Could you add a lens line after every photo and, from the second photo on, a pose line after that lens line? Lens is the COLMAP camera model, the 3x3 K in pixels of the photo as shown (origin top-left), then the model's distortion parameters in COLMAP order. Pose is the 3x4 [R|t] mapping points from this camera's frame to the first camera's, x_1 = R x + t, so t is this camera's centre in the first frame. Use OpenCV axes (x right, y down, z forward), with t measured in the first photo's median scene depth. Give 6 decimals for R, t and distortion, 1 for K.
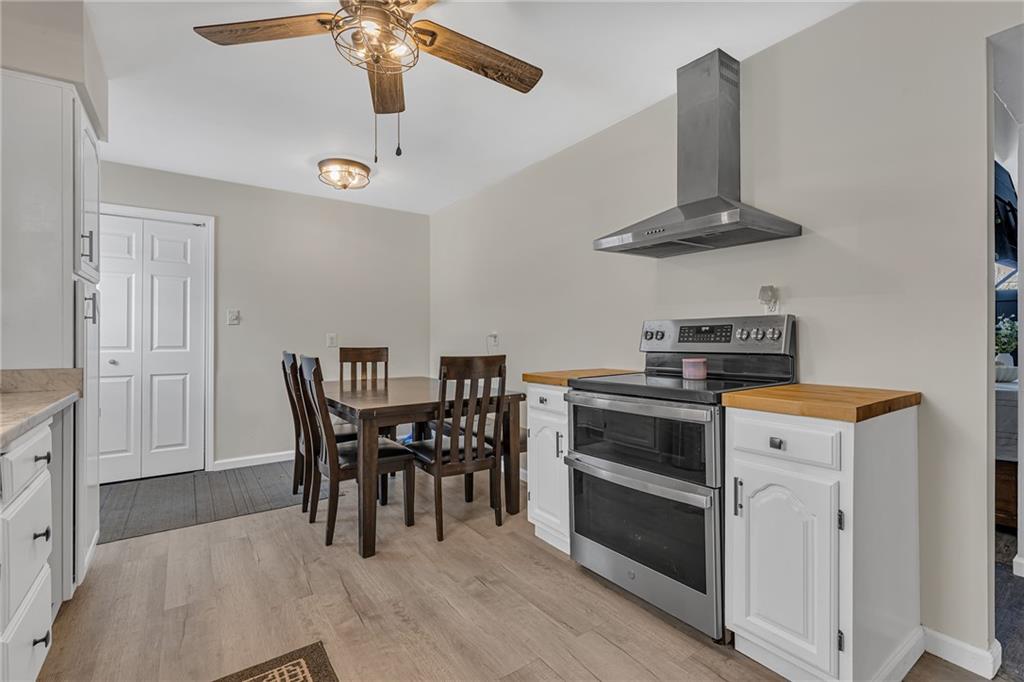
lens RADIAL K [[467.2, 0, 513.8], [0, 467.2, 338.5], [0, 0, 1]] dist [0.003004, 0.000281]
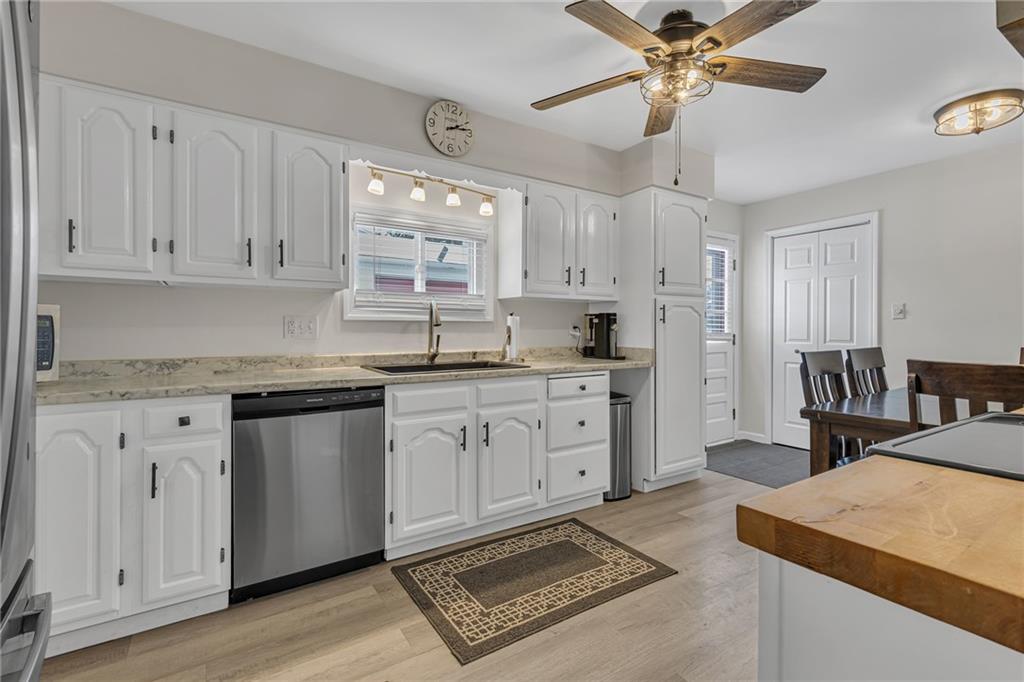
lens RADIAL K [[467.2, 0, 513.8], [0, 467.2, 333.0], [0, 0, 1]] dist [0.003004, 0.000281]
pose [[-0.054169, 0.007102, -0.998507, 0.431139], [-0.006961, 0.999948, 0.007490, -0.002893], [0.998508, 0.007356, -0.054116, 0.306248]]
